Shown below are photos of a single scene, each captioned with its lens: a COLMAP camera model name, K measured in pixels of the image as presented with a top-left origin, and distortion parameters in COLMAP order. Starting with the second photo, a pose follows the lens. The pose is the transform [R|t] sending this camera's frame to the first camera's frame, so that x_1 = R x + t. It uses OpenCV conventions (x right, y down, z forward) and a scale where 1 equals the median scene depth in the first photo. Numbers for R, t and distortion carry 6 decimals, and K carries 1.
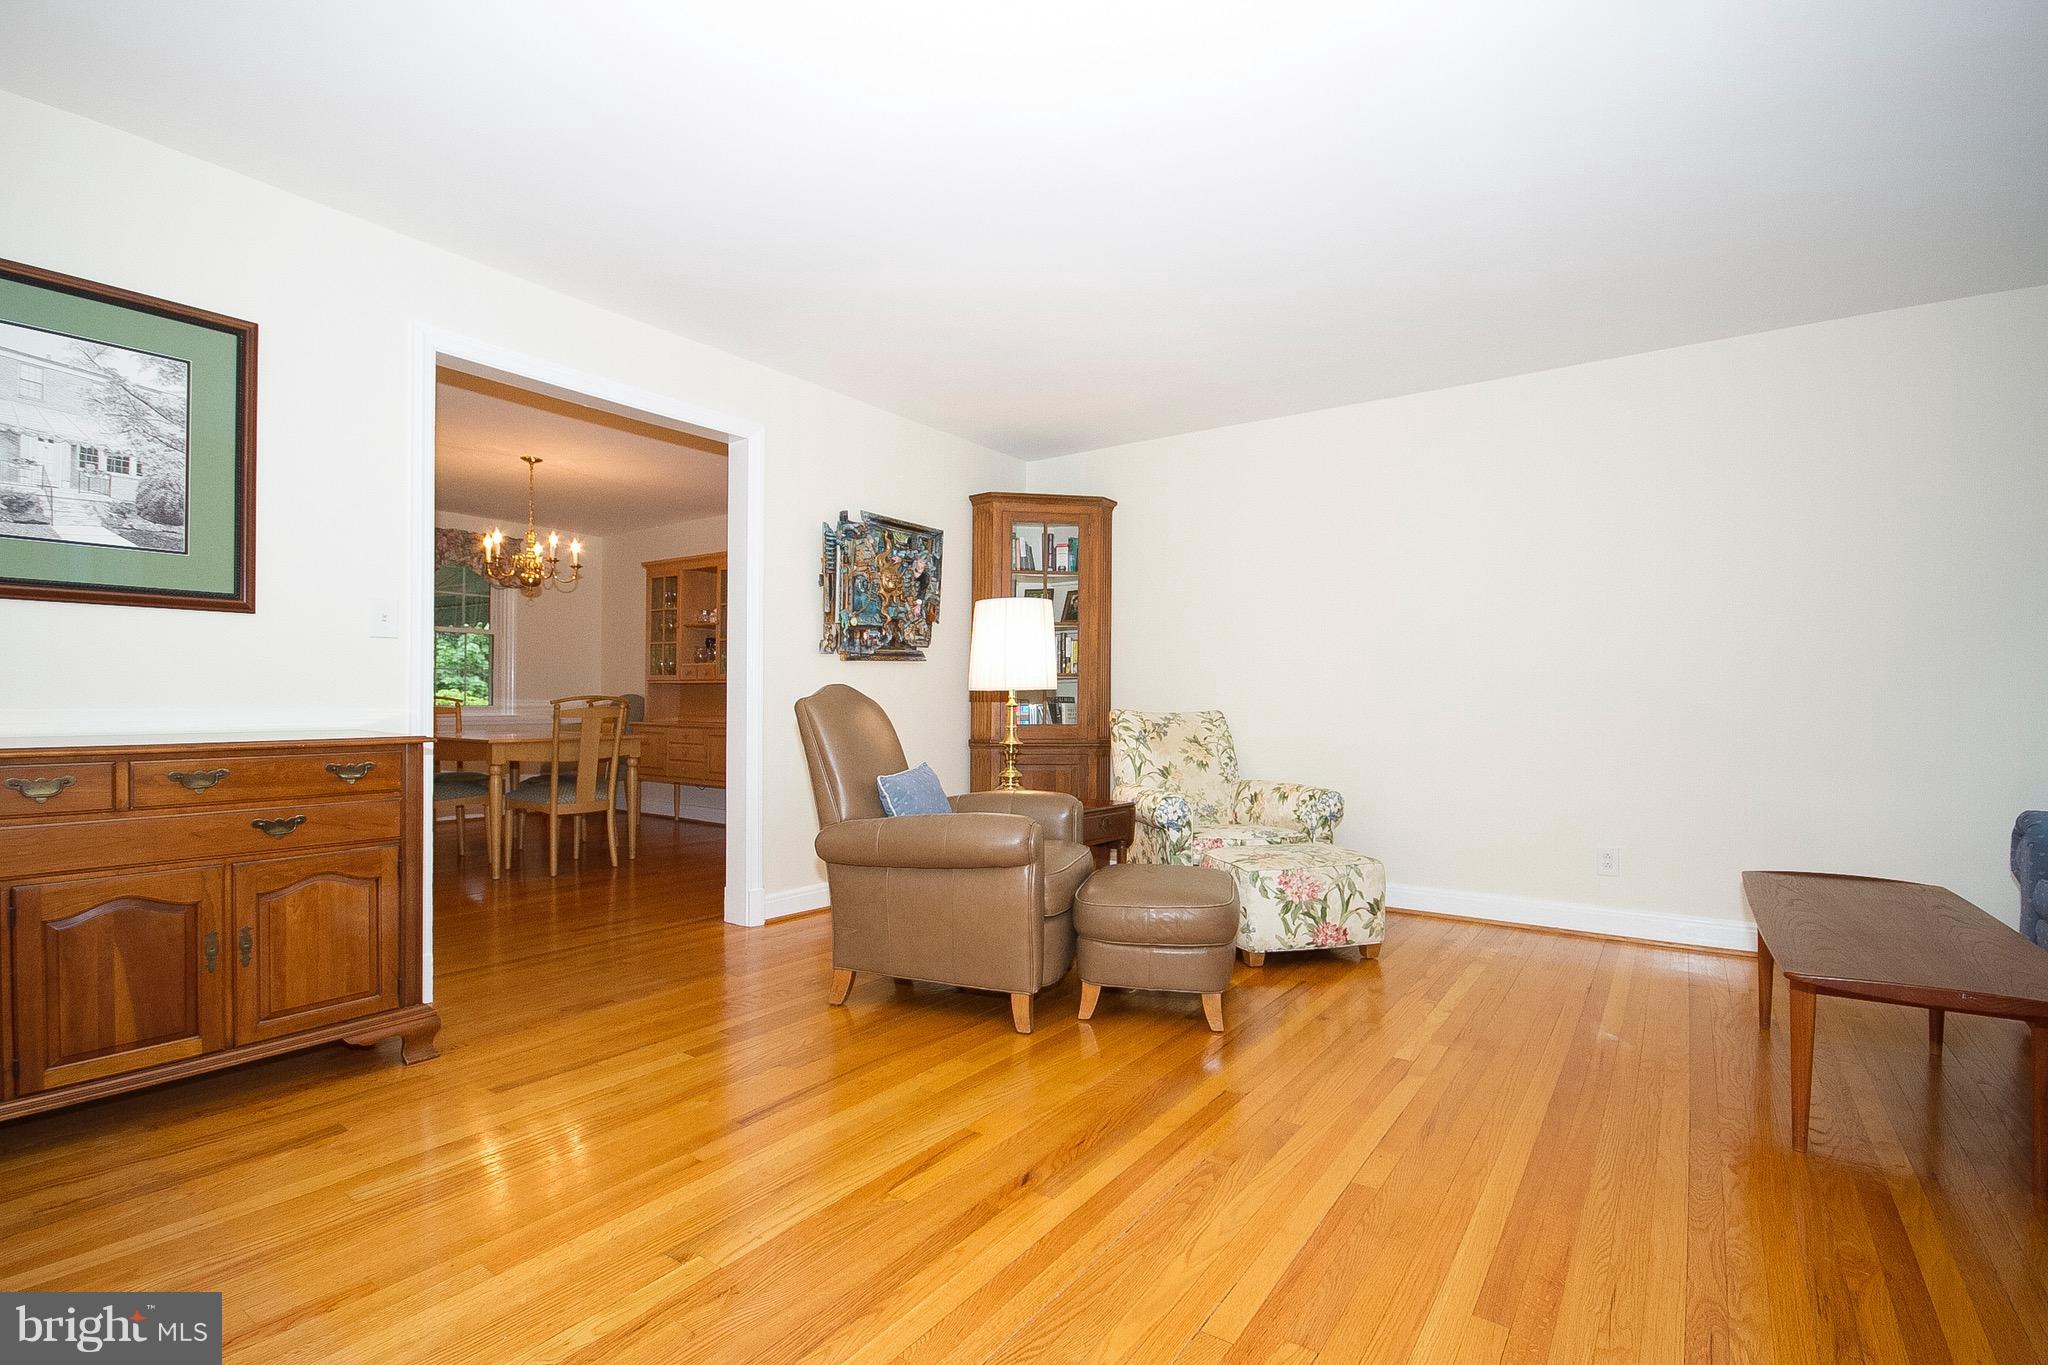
lens RADIAL K [[957.0, 0, 1031.7], [0, 957.0, 701.6], [0, 0, 1]] dist [-0.003643, -0.000350]
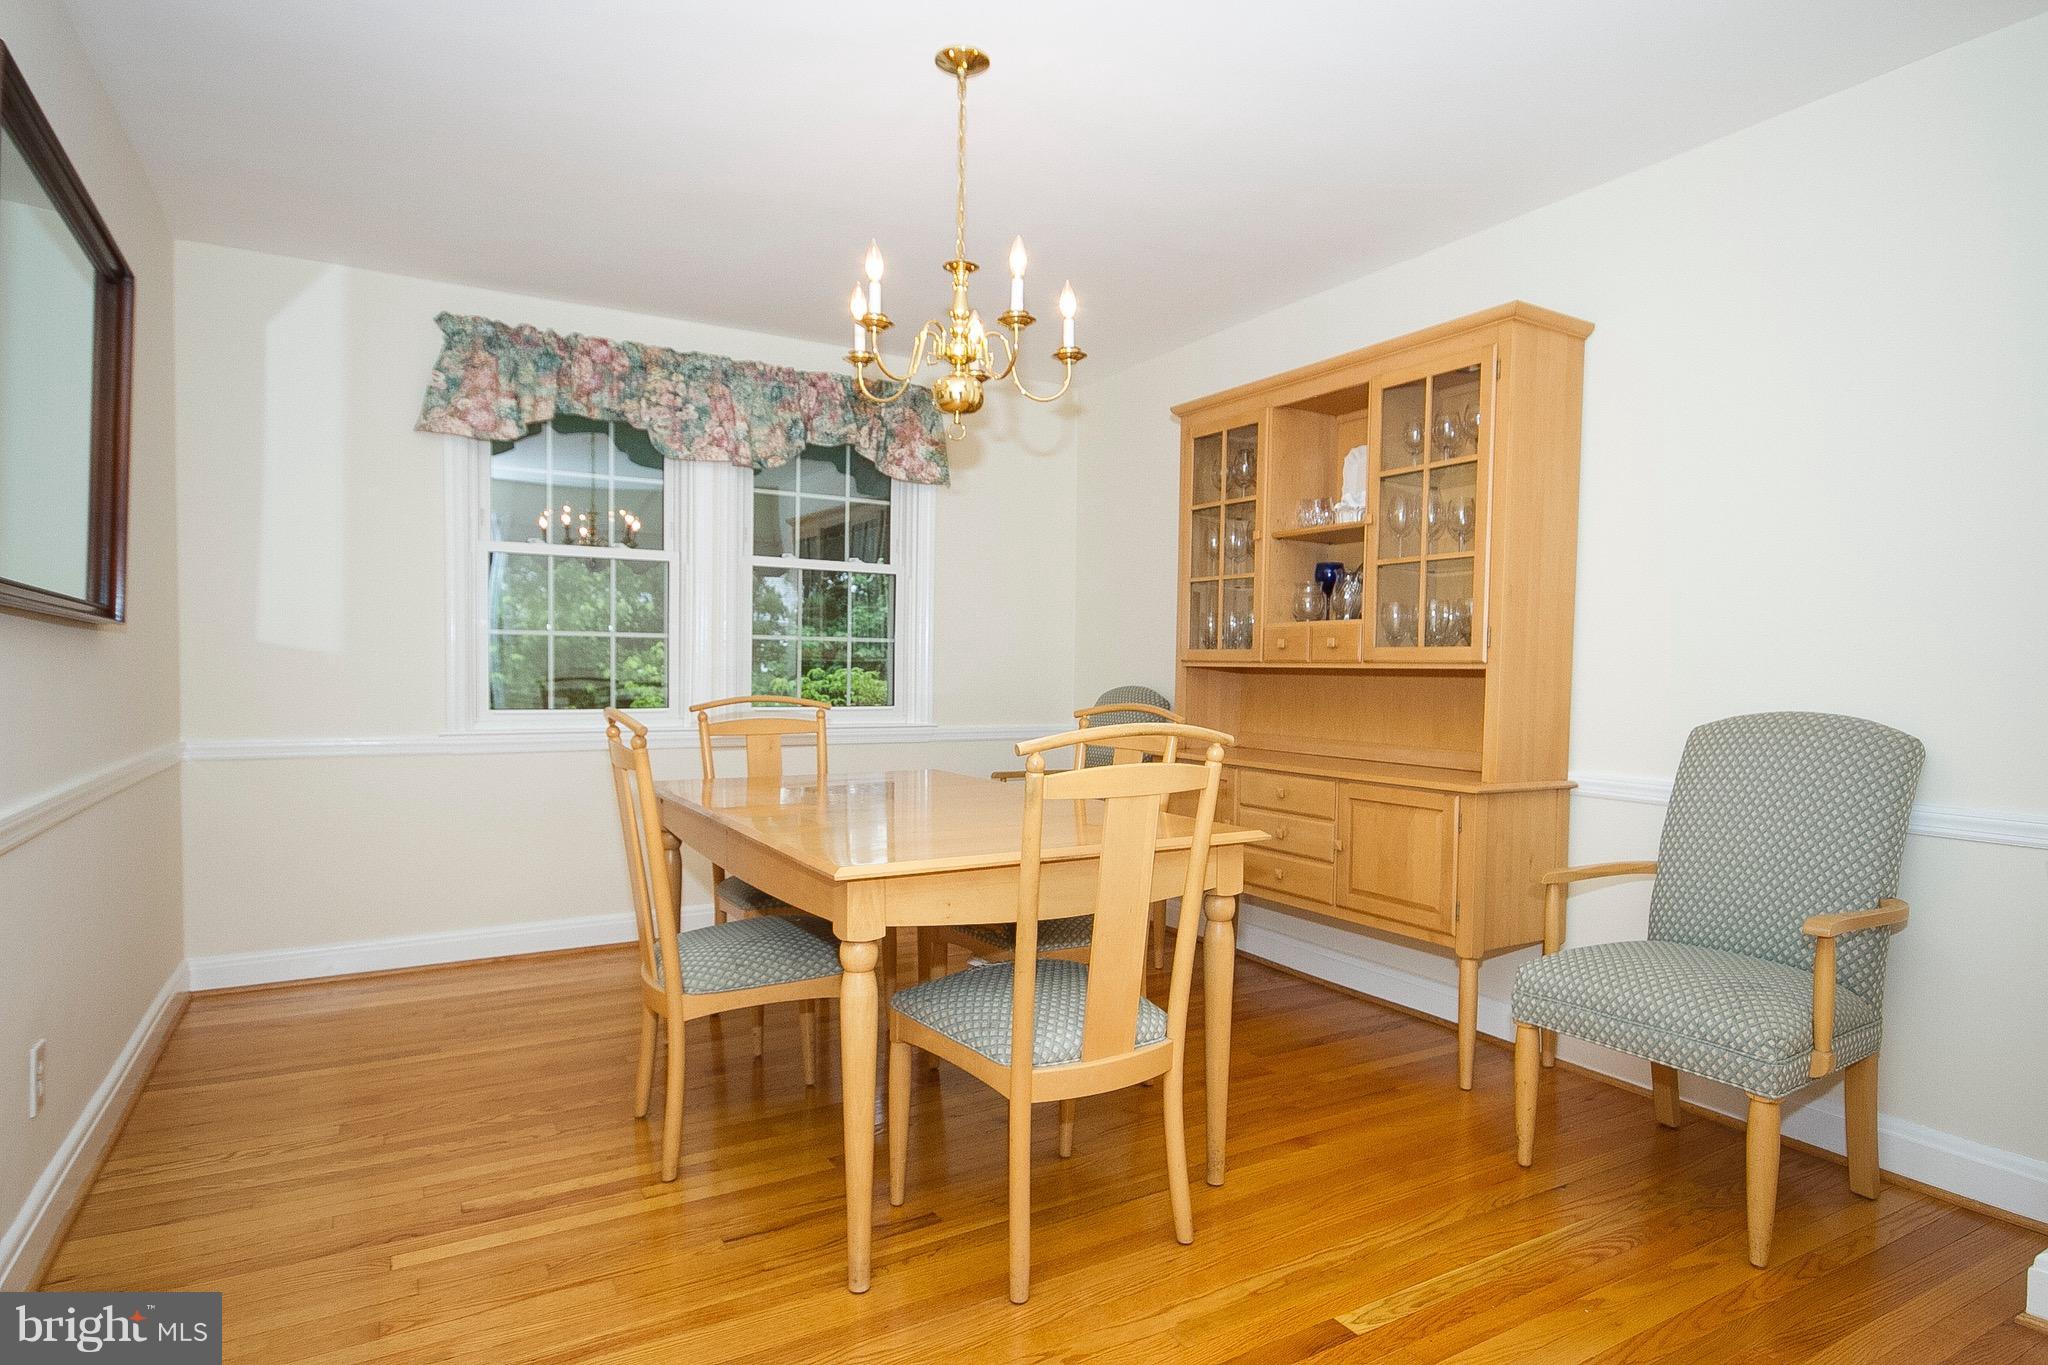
lens RADIAL K [[1099.0, 0, 1024.0], [0, 1099.0, 682.5], [0, 0, 1]] dist [-0.001126, -0.000050]
pose [[0.911913, -0.001926, -0.410379, -0.329890], [0.003476, 0.999989, 0.003031, -0.018289], [0.410369, -0.004191, 0.911910, 0.626825]]
